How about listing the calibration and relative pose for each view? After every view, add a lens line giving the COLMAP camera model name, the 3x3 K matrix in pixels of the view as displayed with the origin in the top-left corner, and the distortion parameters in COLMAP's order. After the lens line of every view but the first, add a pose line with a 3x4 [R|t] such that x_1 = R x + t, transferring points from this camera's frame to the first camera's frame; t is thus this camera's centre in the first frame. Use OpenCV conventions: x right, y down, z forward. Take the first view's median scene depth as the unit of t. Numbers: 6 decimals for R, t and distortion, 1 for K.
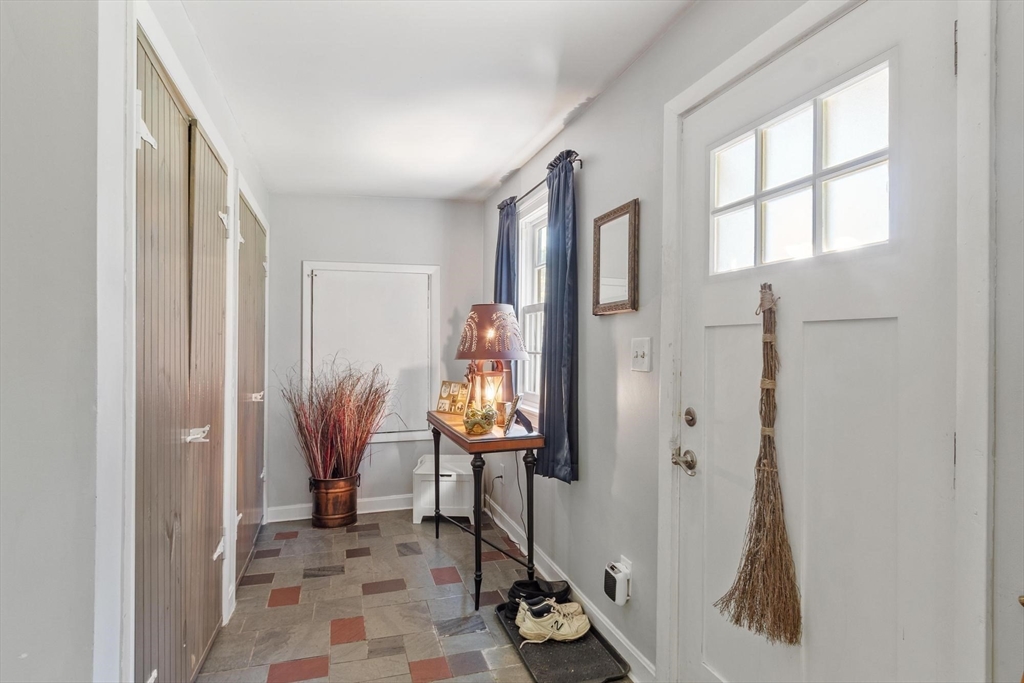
lens RADIAL K [[549.1, 0, 511.3], [0, 549.1, 338.7], [0, 0, 1]] dist [-0.002337, -0.000253]
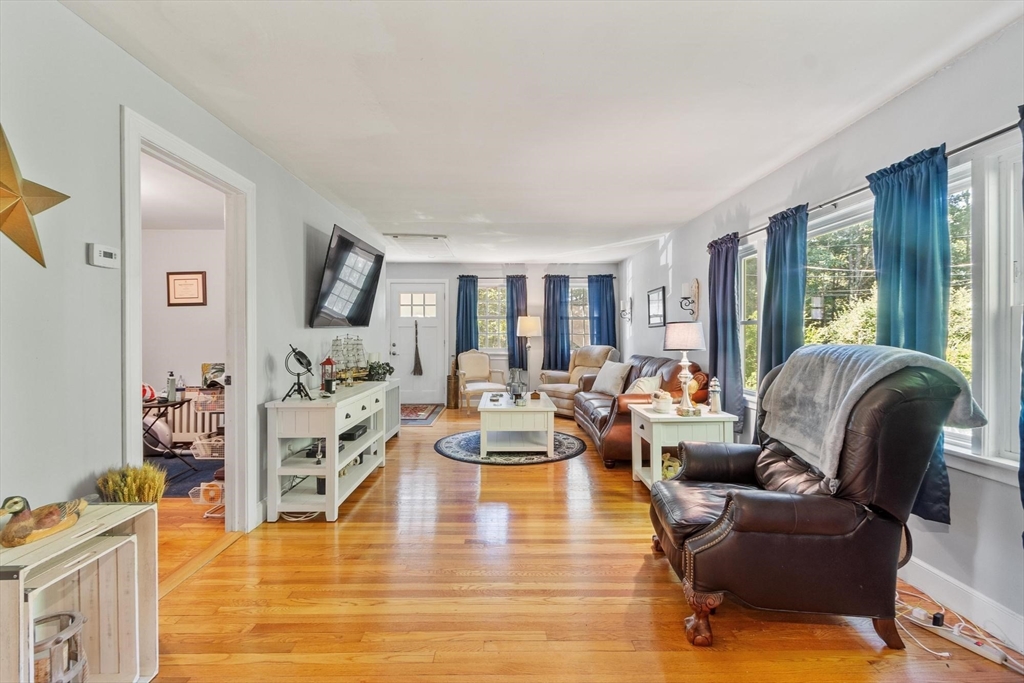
lens RADIAL K [[451.8, 0, 511.1], [0, 451.8, 340.1], [0, 0, 1]] dist [-0.001100, -0.000249]
pose [[0.300549, -0.006652, 0.953743, -4.070019], [-0.004486, 0.999955, 0.008388, 0.075163], [-0.953756, -0.006800, 0.300506, -1.557173]]
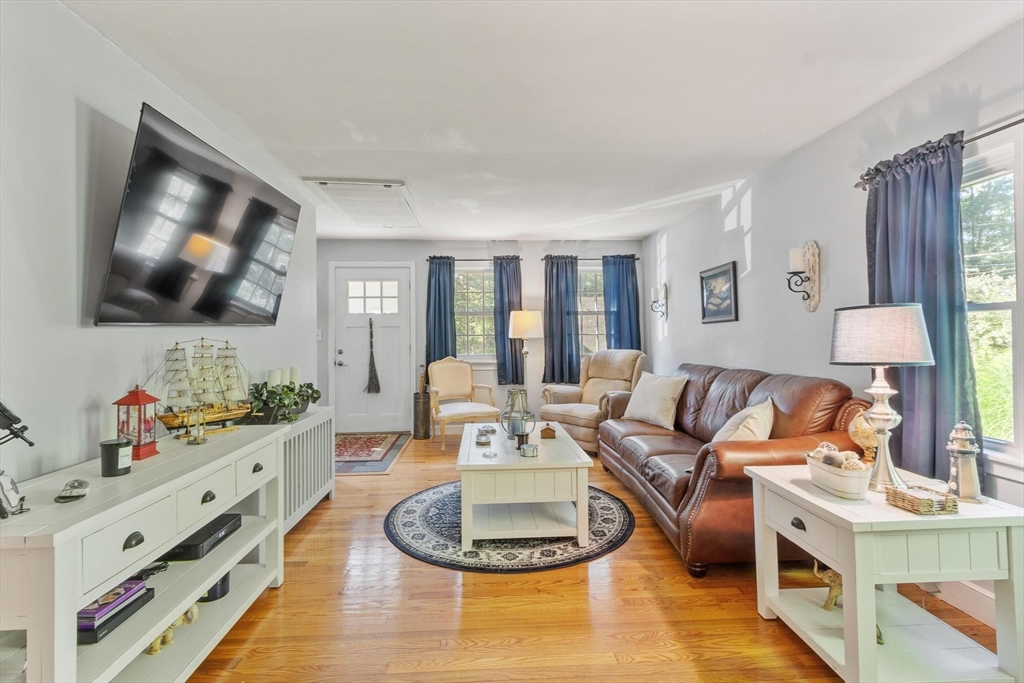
lens RADIAL K [[451.8, 0, 510.1], [0, 451.8, 335.0], [0, 0, 1]] dist [-0.001100, -0.000249]
pose [[0.256886, 0.004389, 0.966432, -2.835861], [0.006415, 0.999960, -0.006246, 0.071354], [-0.966421, 0.007805, 0.256847, -1.070875]]
